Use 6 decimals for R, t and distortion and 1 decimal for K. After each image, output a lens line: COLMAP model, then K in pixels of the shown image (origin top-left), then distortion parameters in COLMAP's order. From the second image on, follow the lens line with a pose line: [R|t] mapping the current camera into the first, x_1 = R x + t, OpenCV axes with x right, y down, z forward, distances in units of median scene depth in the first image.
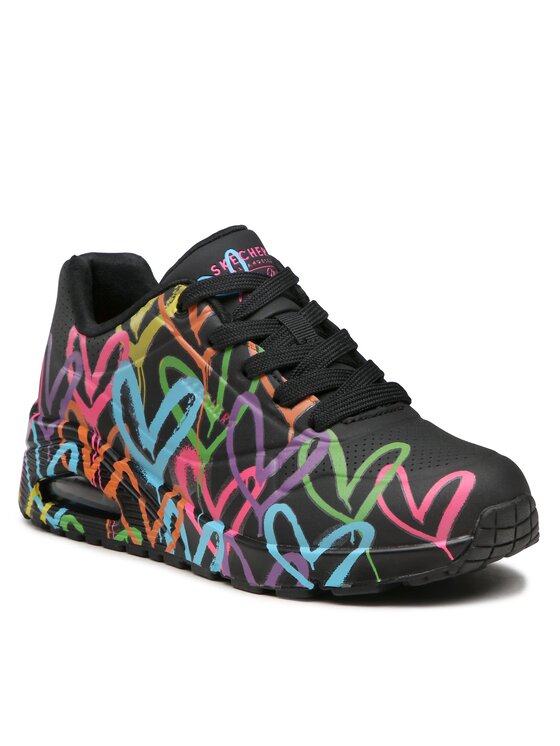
lens RADIAL K [[2888.5, 0, 280.0], [0, 2888.5, 373.0], [0, 0, 1]] dist [0.124168, -0.259730]
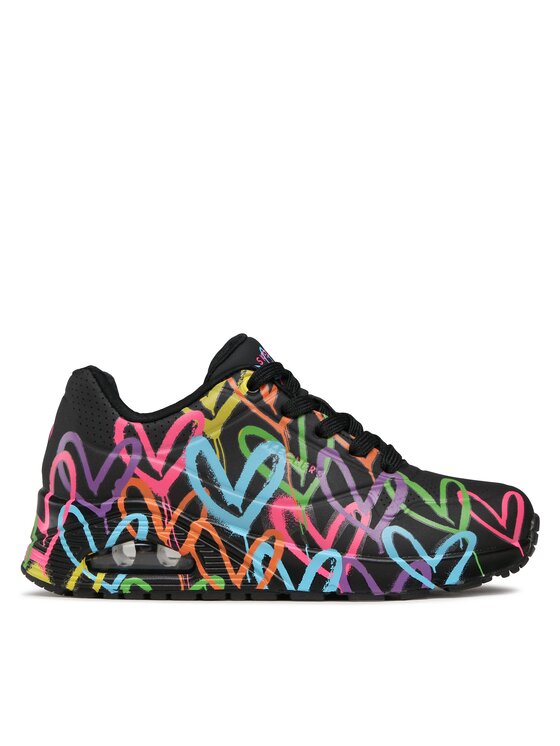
lens RADIAL K [[2031.7, 0, 280.0], [0, 2031.7, 373.0], [0, 0, 1]] dist [0.040867, 0.410157]
pose [[0.725899, 0.034158, 0.686952, -0.616961], [0.120975, 0.976855, -0.176407, 0.124809], [-0.677079, 0.211158, 0.704966, 0.384133]]
